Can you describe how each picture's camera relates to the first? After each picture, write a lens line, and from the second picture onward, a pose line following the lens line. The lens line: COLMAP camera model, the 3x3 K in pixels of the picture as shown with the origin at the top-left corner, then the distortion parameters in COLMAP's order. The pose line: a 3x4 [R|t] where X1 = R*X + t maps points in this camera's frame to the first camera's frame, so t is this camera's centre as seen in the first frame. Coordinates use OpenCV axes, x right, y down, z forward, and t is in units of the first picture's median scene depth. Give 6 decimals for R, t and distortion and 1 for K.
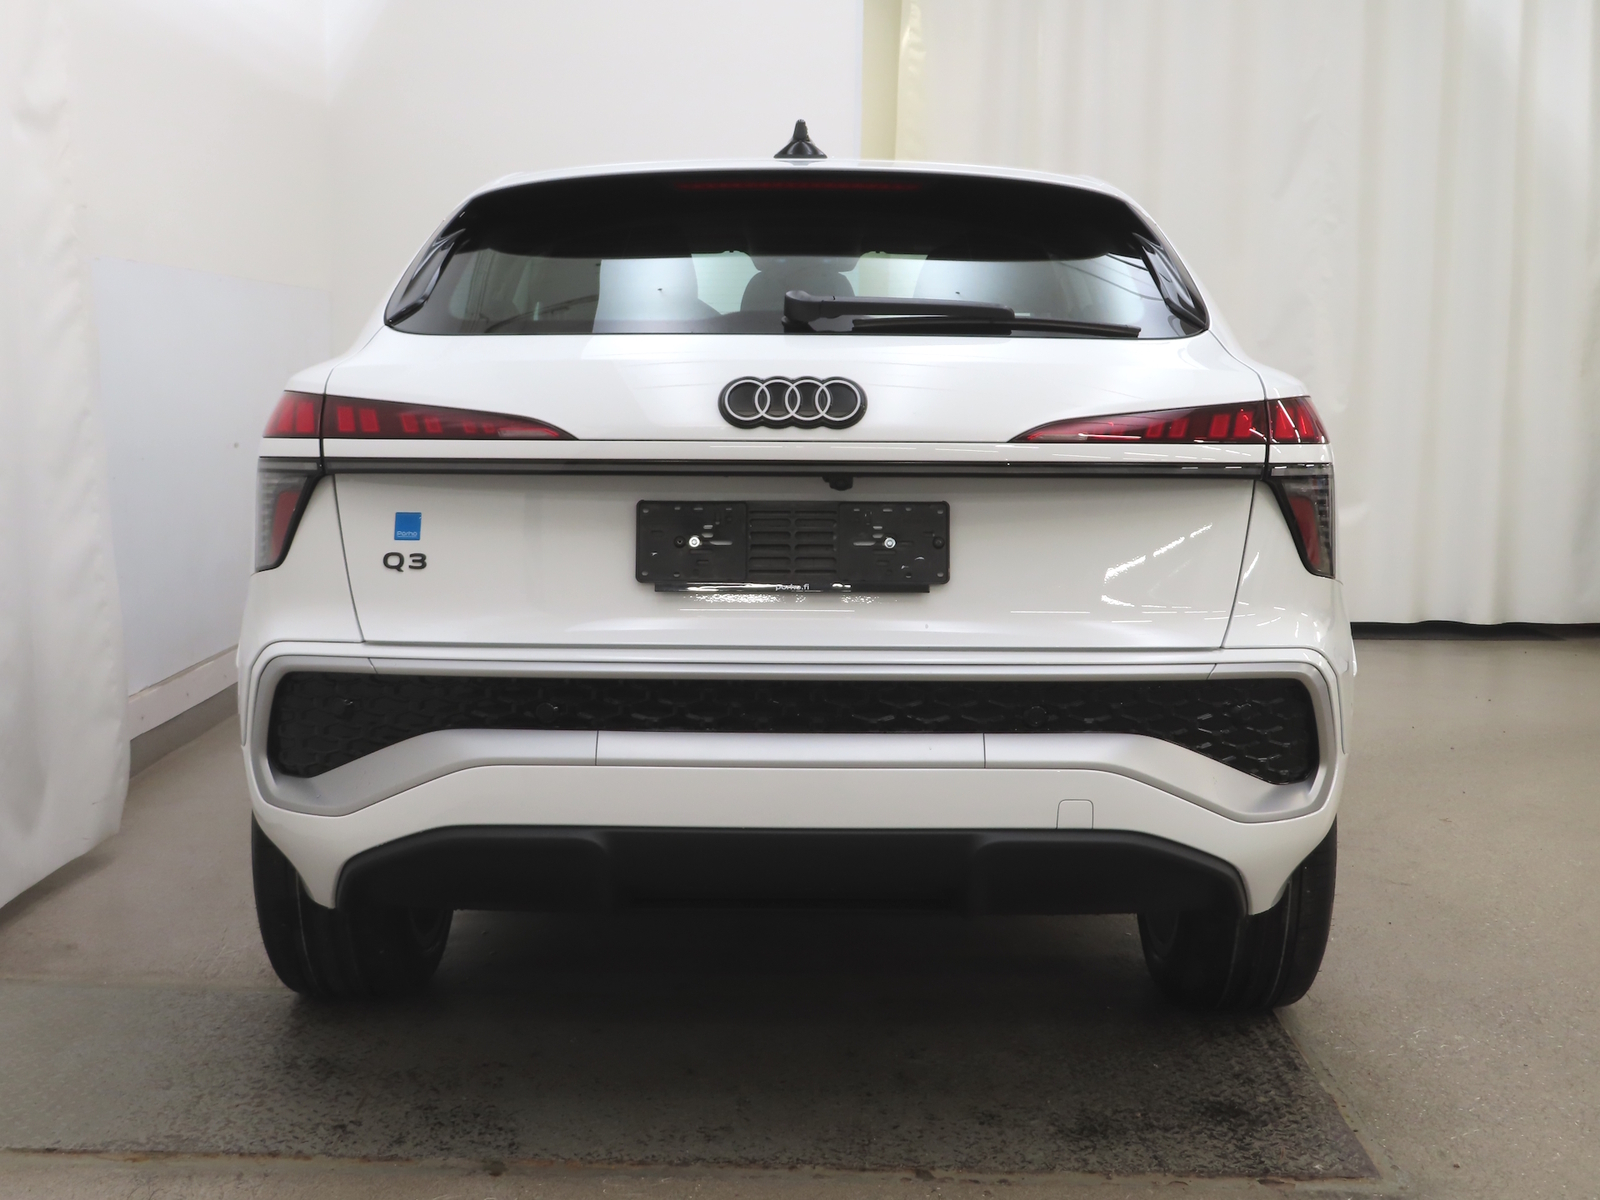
lens RADIAL K [[1310.5, 0, 802.9], [0, 1310.5, 595.1], [0, 0, 1]] dist [-0.000970, 0.000029]
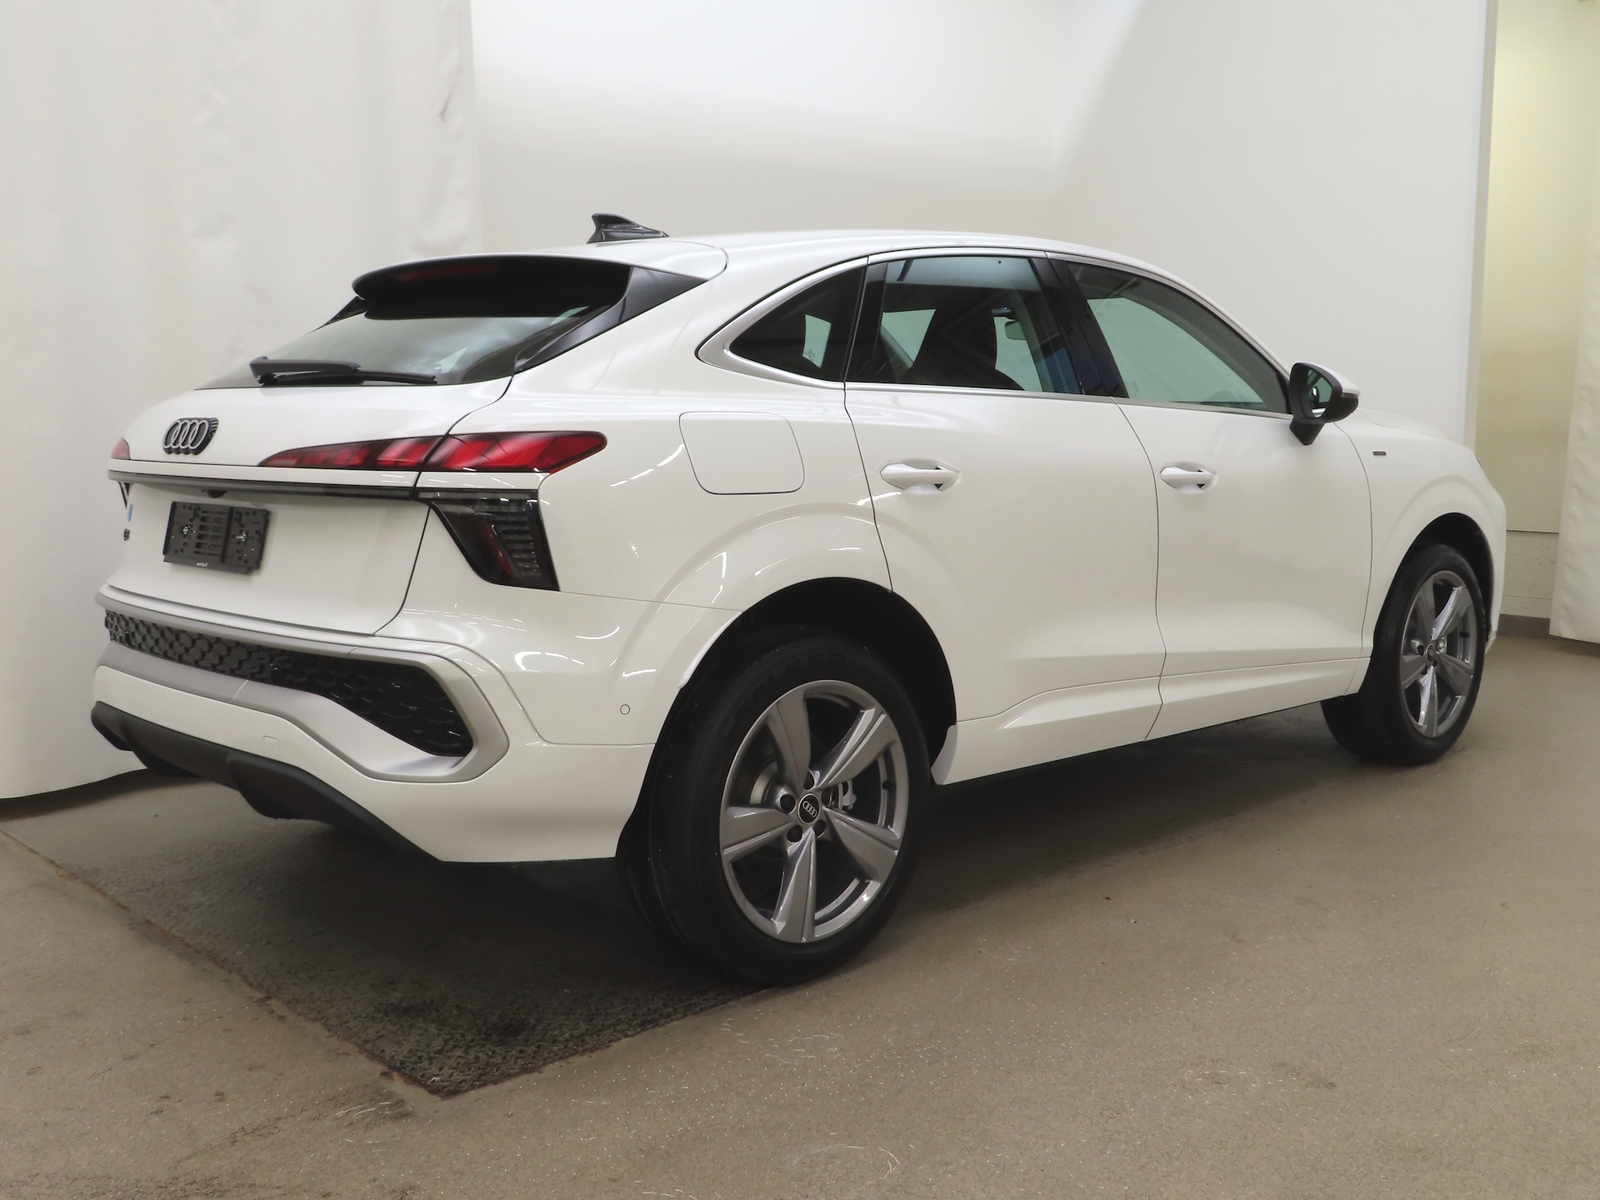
lens RADIAL K [[1050.5, 0, 799.8], [0, 1050.5, 608.5], [0, 0, 1]] dist [0.009985, 0.000203]
pose [[0.852167, 0.083413, -0.516579, 1.115383], [-0.077190, 0.996451, 0.033564, -0.046870], [0.517545, 0.011273, 0.855581, 0.340228]]
